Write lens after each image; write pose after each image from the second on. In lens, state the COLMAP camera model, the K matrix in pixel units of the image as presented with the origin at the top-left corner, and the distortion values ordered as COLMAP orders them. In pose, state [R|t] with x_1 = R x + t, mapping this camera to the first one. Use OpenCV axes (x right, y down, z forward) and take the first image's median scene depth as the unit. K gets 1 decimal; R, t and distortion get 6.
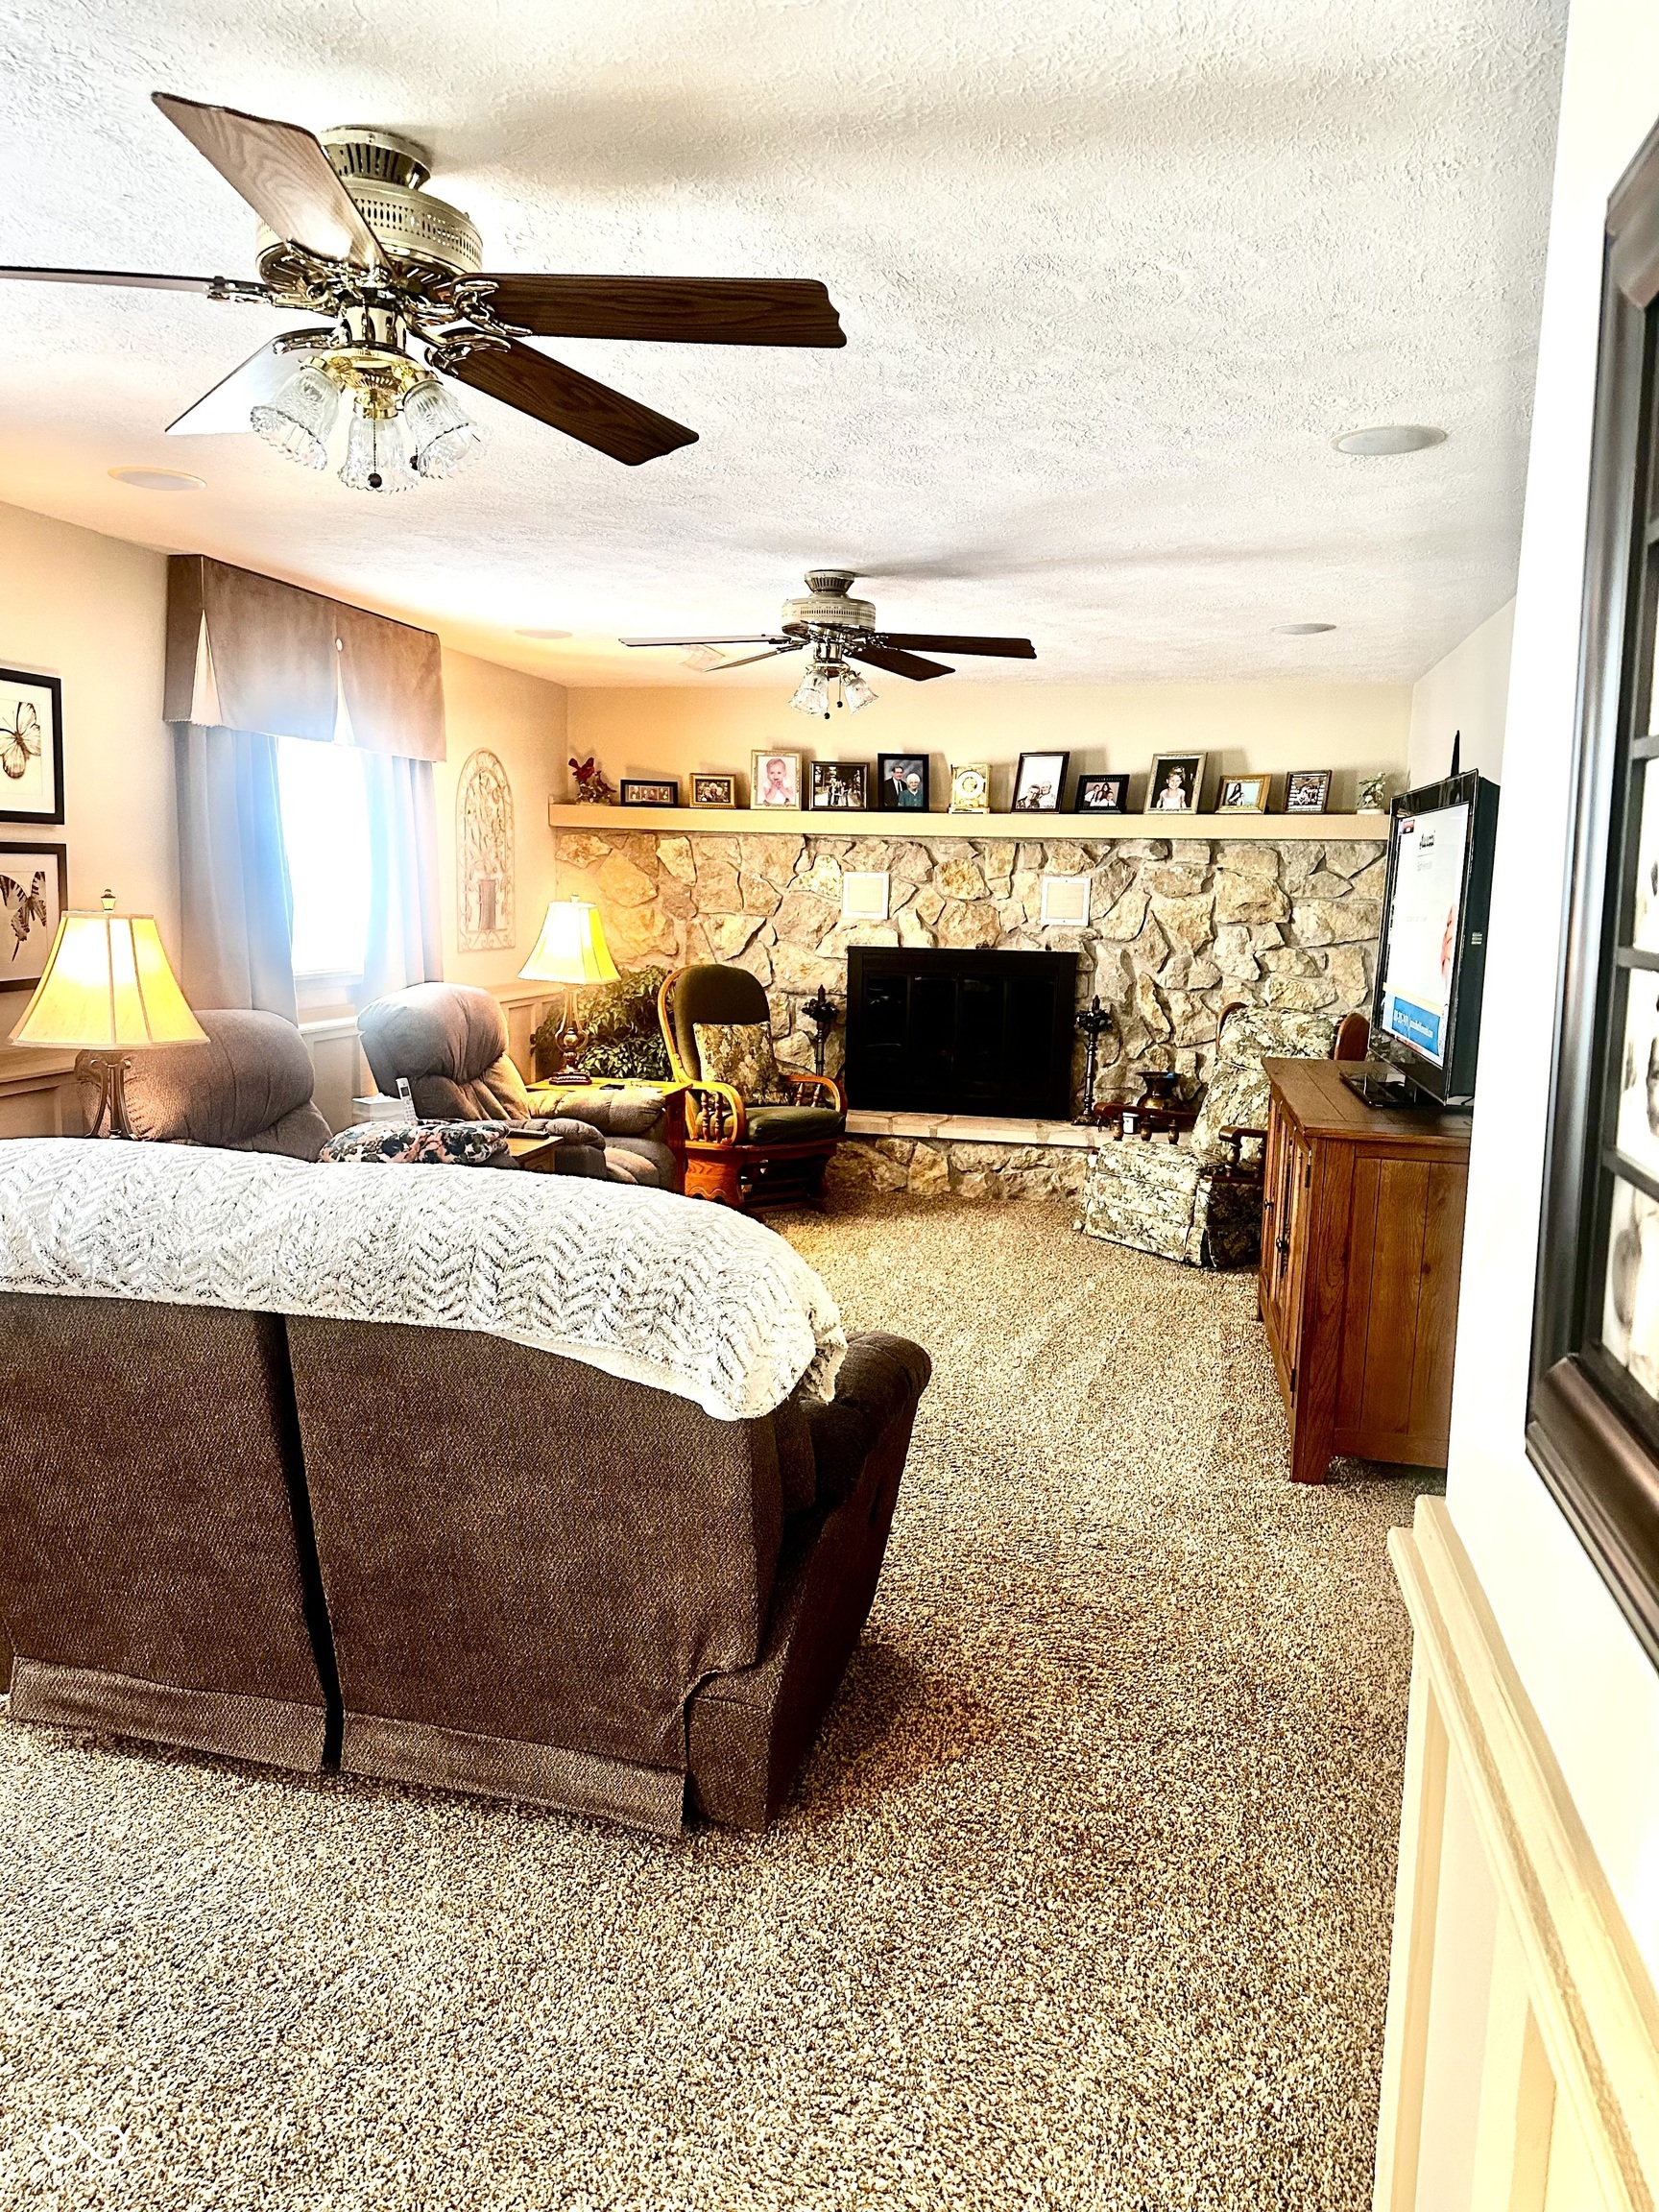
lens RADIAL K [[1543.5, 0, 783.3], [0, 1543.5, 1141.0], [0, 0, 1]] dist [0.070404, -0.108547]
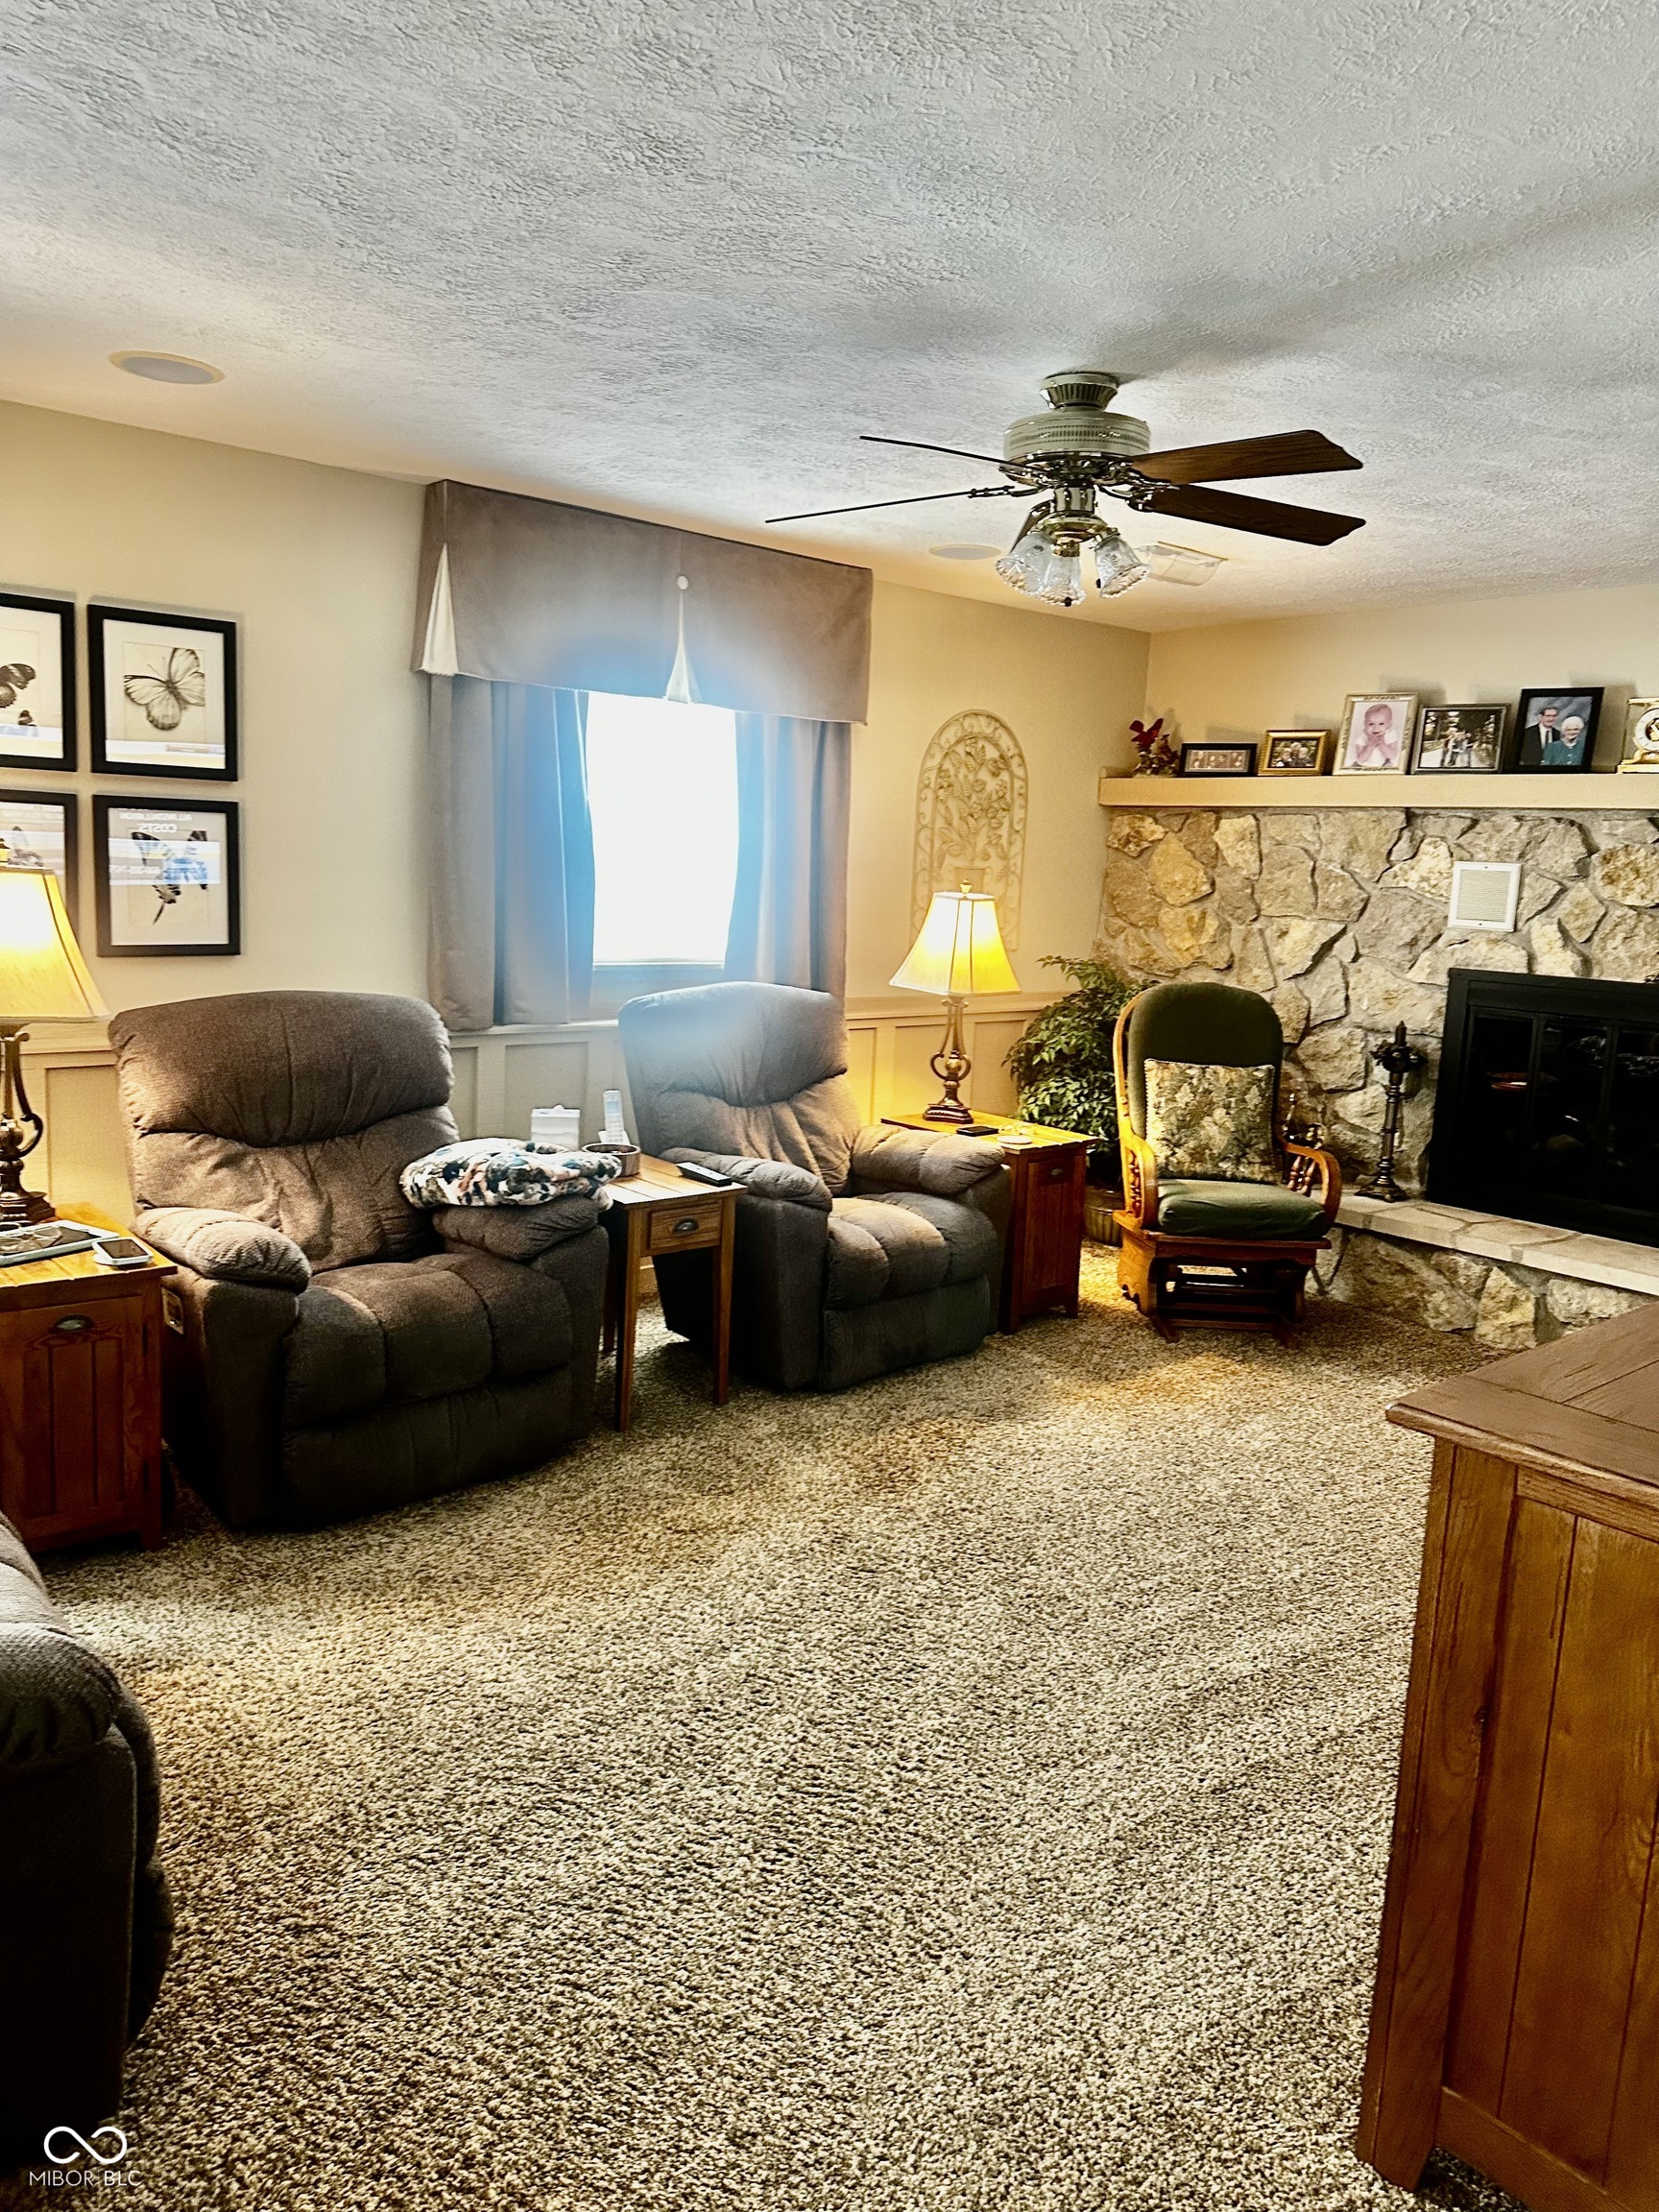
lens RADIAL K [[1543.5, 0, 819.2], [0, 1543.5, 1109.4], [0, 0, 1]] dist [0.070404, -0.108547]
pose [[0.809044, 0.103606, -0.578544, 0.225152], [-0.120810, 0.992636, 0.008819, -0.035852], [0.575197, 0.062759, 0.815604, 0.275255]]
